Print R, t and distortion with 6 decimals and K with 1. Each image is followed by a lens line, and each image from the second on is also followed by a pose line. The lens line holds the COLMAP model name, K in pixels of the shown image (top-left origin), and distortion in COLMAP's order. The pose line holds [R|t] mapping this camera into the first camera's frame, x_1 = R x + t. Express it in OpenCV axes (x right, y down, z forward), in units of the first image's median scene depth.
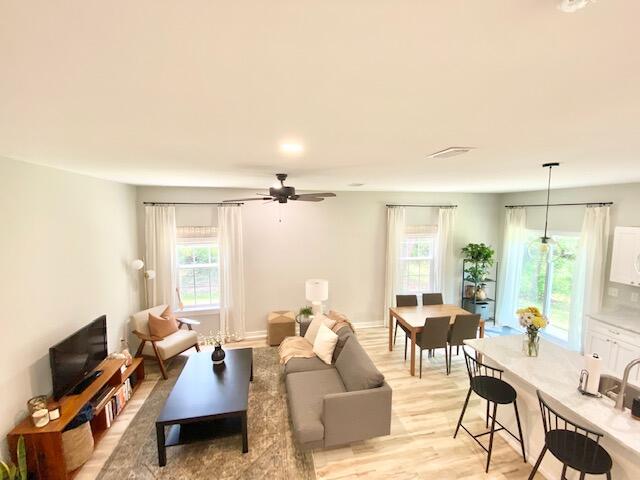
lens RADIAL K [[259.6, 0, 319.9], [0, 259.6, 238.4], [0, 0, 1]] dist [0.002454, -0.007815]
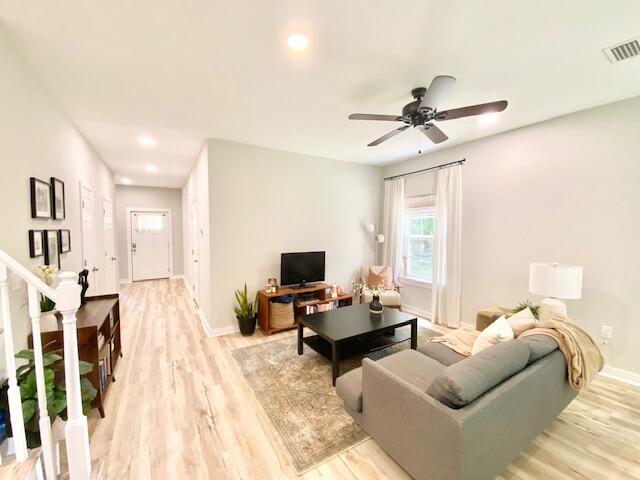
lens RADIAL K [[259.6, 0, 318.3], [0, 259.6, 241.4], [0, 0, 1]] dist [0.002454, -0.007815]
pose [[0.339313, 0.044579, -0.939617, 0.337472], [-0.085772, 0.996182, 0.016289, 0.149592], [0.936755, 0.075065, 0.341841, 0.317497]]
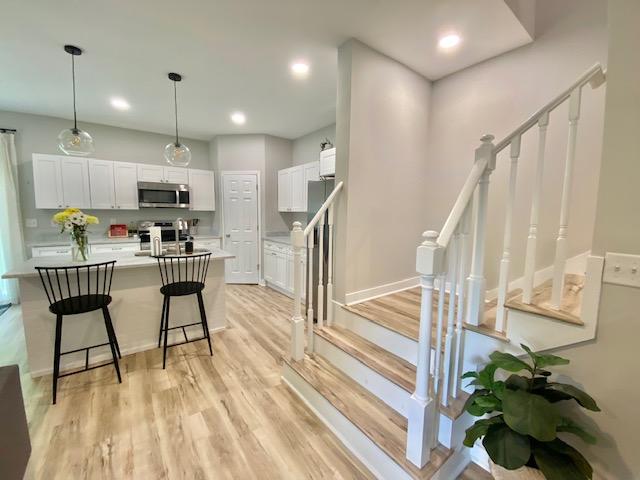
lens RADIAL K [[259.6, 0, 318.7], [0, 259.6, 239.7], [0, 0, 1]] dist [0.002454, -0.007815]
pose [[-0.433082, -0.100953, 0.895683, -0.209837], [0.071259, 0.986763, 0.145674, 0.176506], [-0.898533, 0.126915, -0.420156, 0.360014]]
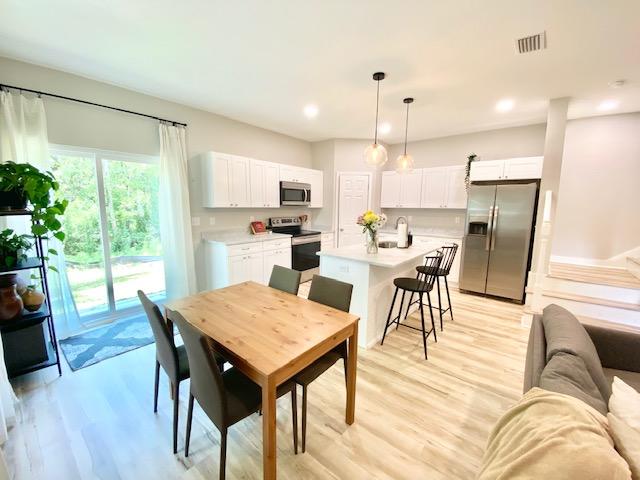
lens RADIAL K [[259.6, 0, 318.1], [0, 259.6, 241.8], [0, 0, 1]] dist [0.002454, -0.007815]
pose [[-0.630963, -0.117092, 0.766926, 0.064643], [0.059085, 0.978421, 0.197992, 0.097650], [-0.773560, 0.170239, -0.610429, 1.076835]]
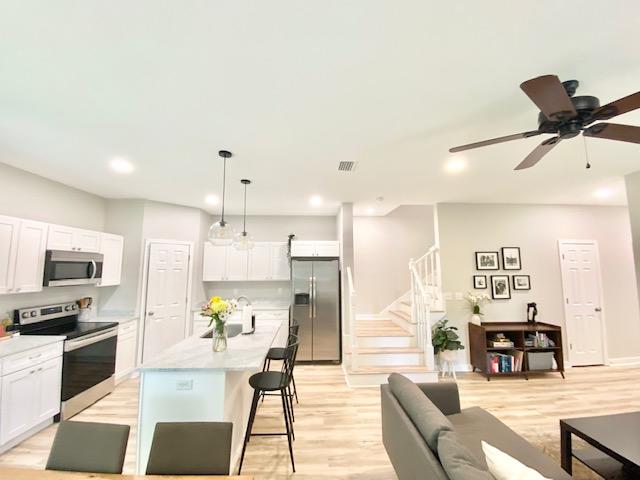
lens RADIAL K [[259.6, 0, 318.0], [0, 259.6, 236.6], [0, 0, 1]] dist [0.002454, -0.007815]
pose [[-0.988246, 0.019358, 0.151641, 0.192566], [0.015155, 0.999470, -0.028822, 0.052918], [-0.152119, -0.026185, -0.988015, 1.071057]]
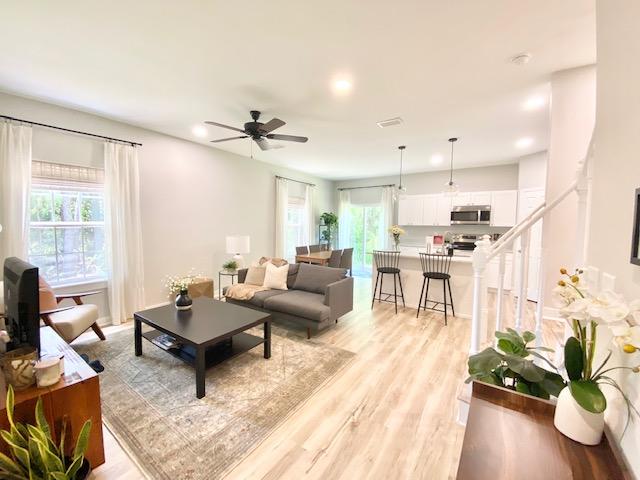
lens RADIAL K [[259.6, 0, 317.7], [0, 259.6, 239.0], [0, 0, 1]] dist [0.002454, -0.007815]
pose [[0.722253, -0.033513, 0.690817, -0.485985], [0.052979, 0.998571, -0.006947, 0.199958], [-0.689597, 0.041616, 0.722997, 0.037971]]
